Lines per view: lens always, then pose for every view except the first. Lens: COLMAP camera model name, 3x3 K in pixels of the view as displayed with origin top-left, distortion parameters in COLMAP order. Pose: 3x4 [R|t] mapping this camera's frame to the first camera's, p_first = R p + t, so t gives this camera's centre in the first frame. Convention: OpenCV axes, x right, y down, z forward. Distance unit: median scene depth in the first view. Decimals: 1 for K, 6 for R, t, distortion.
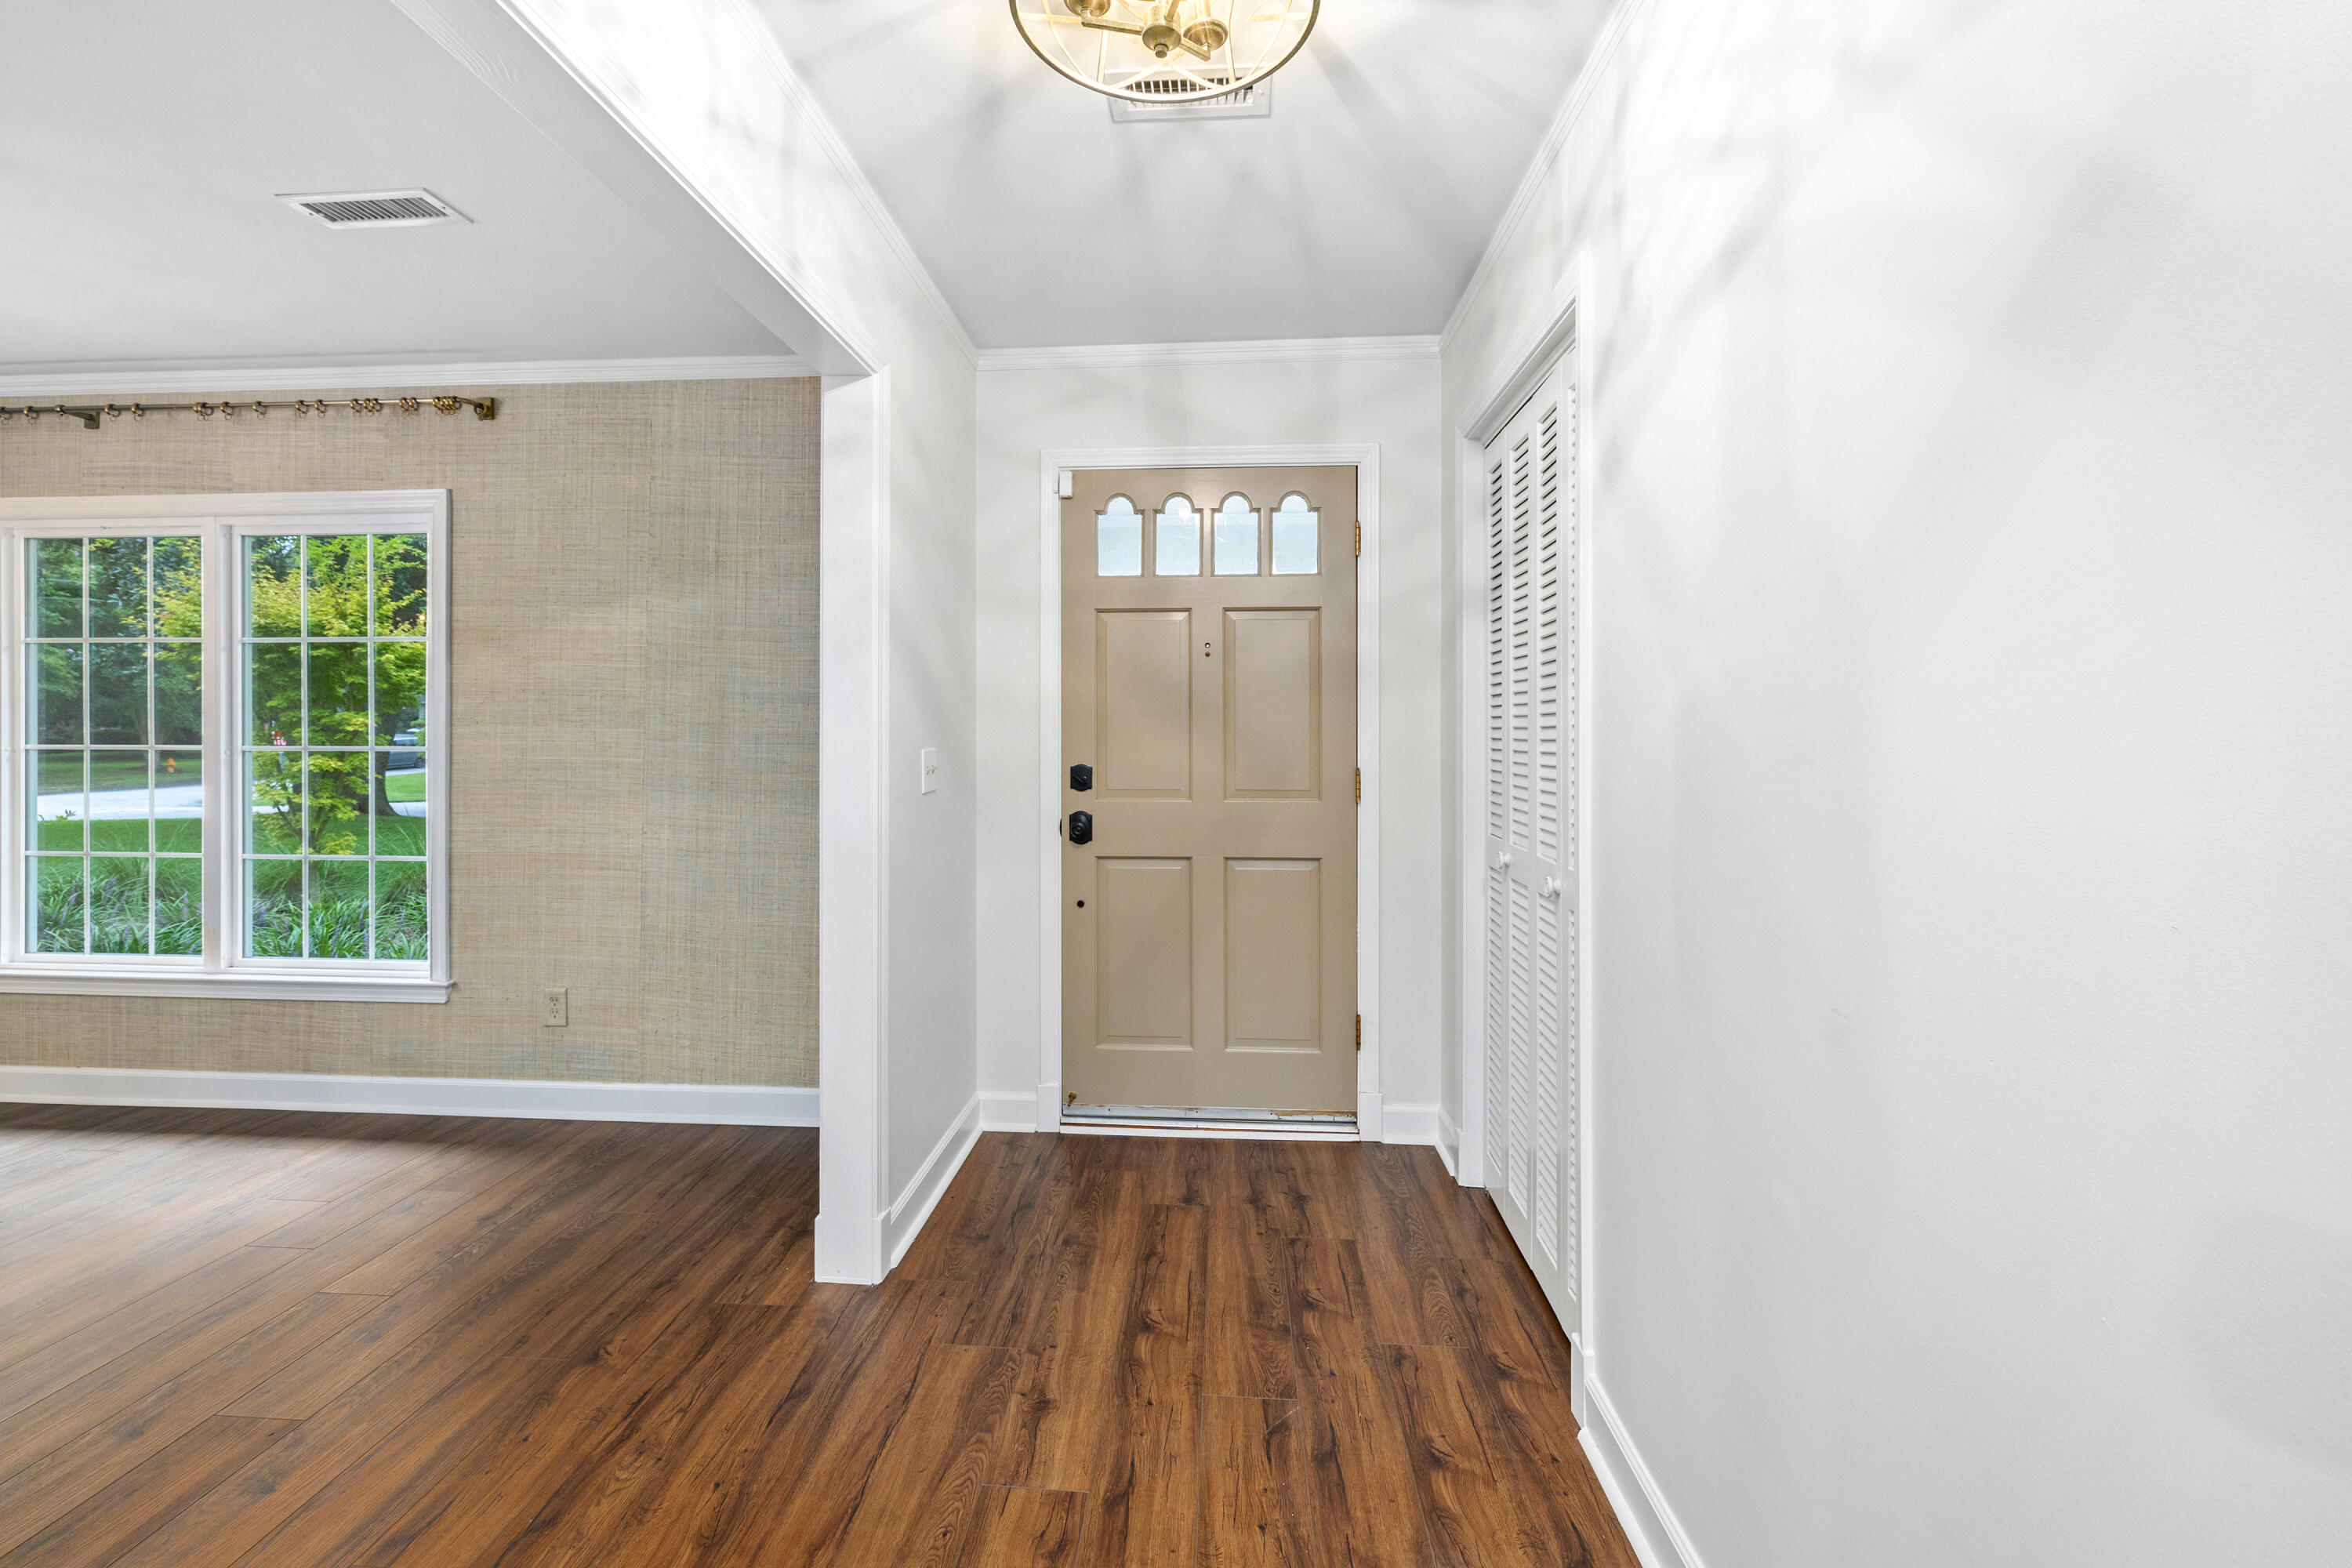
lens RADIAL K [[1018.1, 0, 1180.7], [0, 1018.1, 780.5], [0, 0, 1]] dist [0.009079, -0.000332]
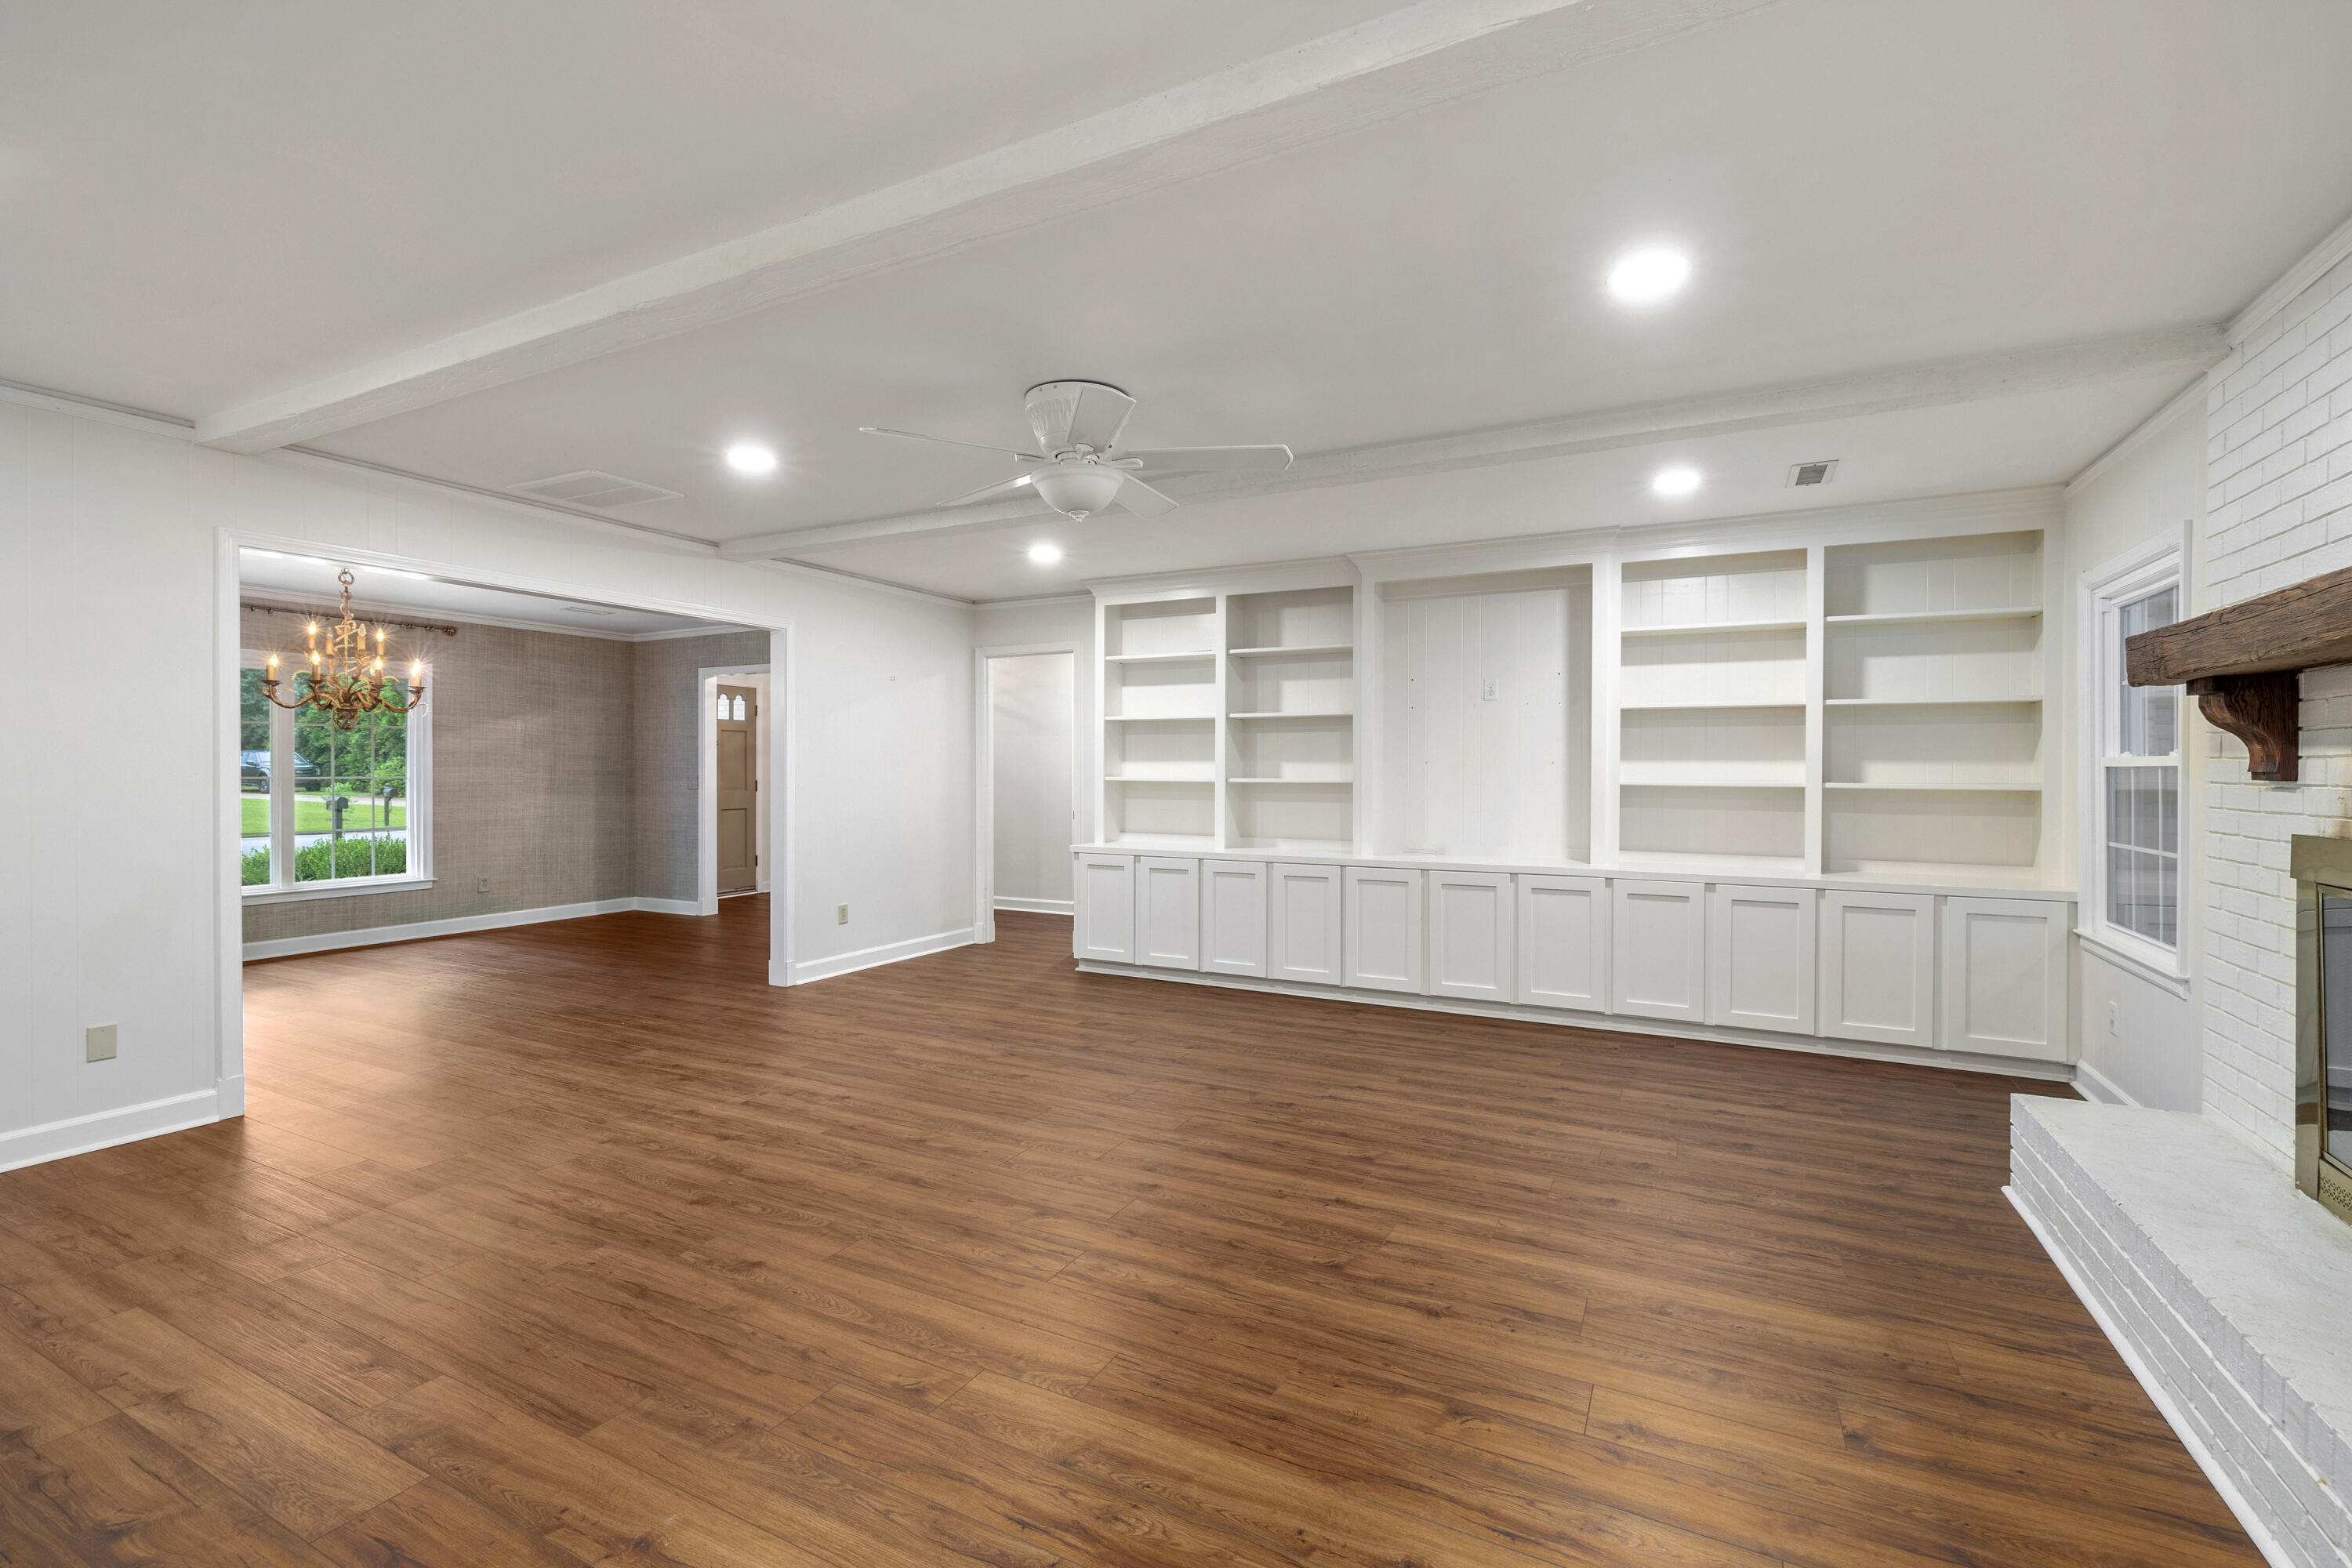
lens RADIAL K [[1018.1, 0, 1180.7], [0, 1018.1, 774.8], [0, 0, 1]] dist [0.009079, -0.000332]
pose [[0.388724, -0.008504, 0.921315, -2.206474], [0.006991, 0.999956, 0.006280, -0.039424], [-0.921328, 0.004000, 0.388767, -1.460296]]
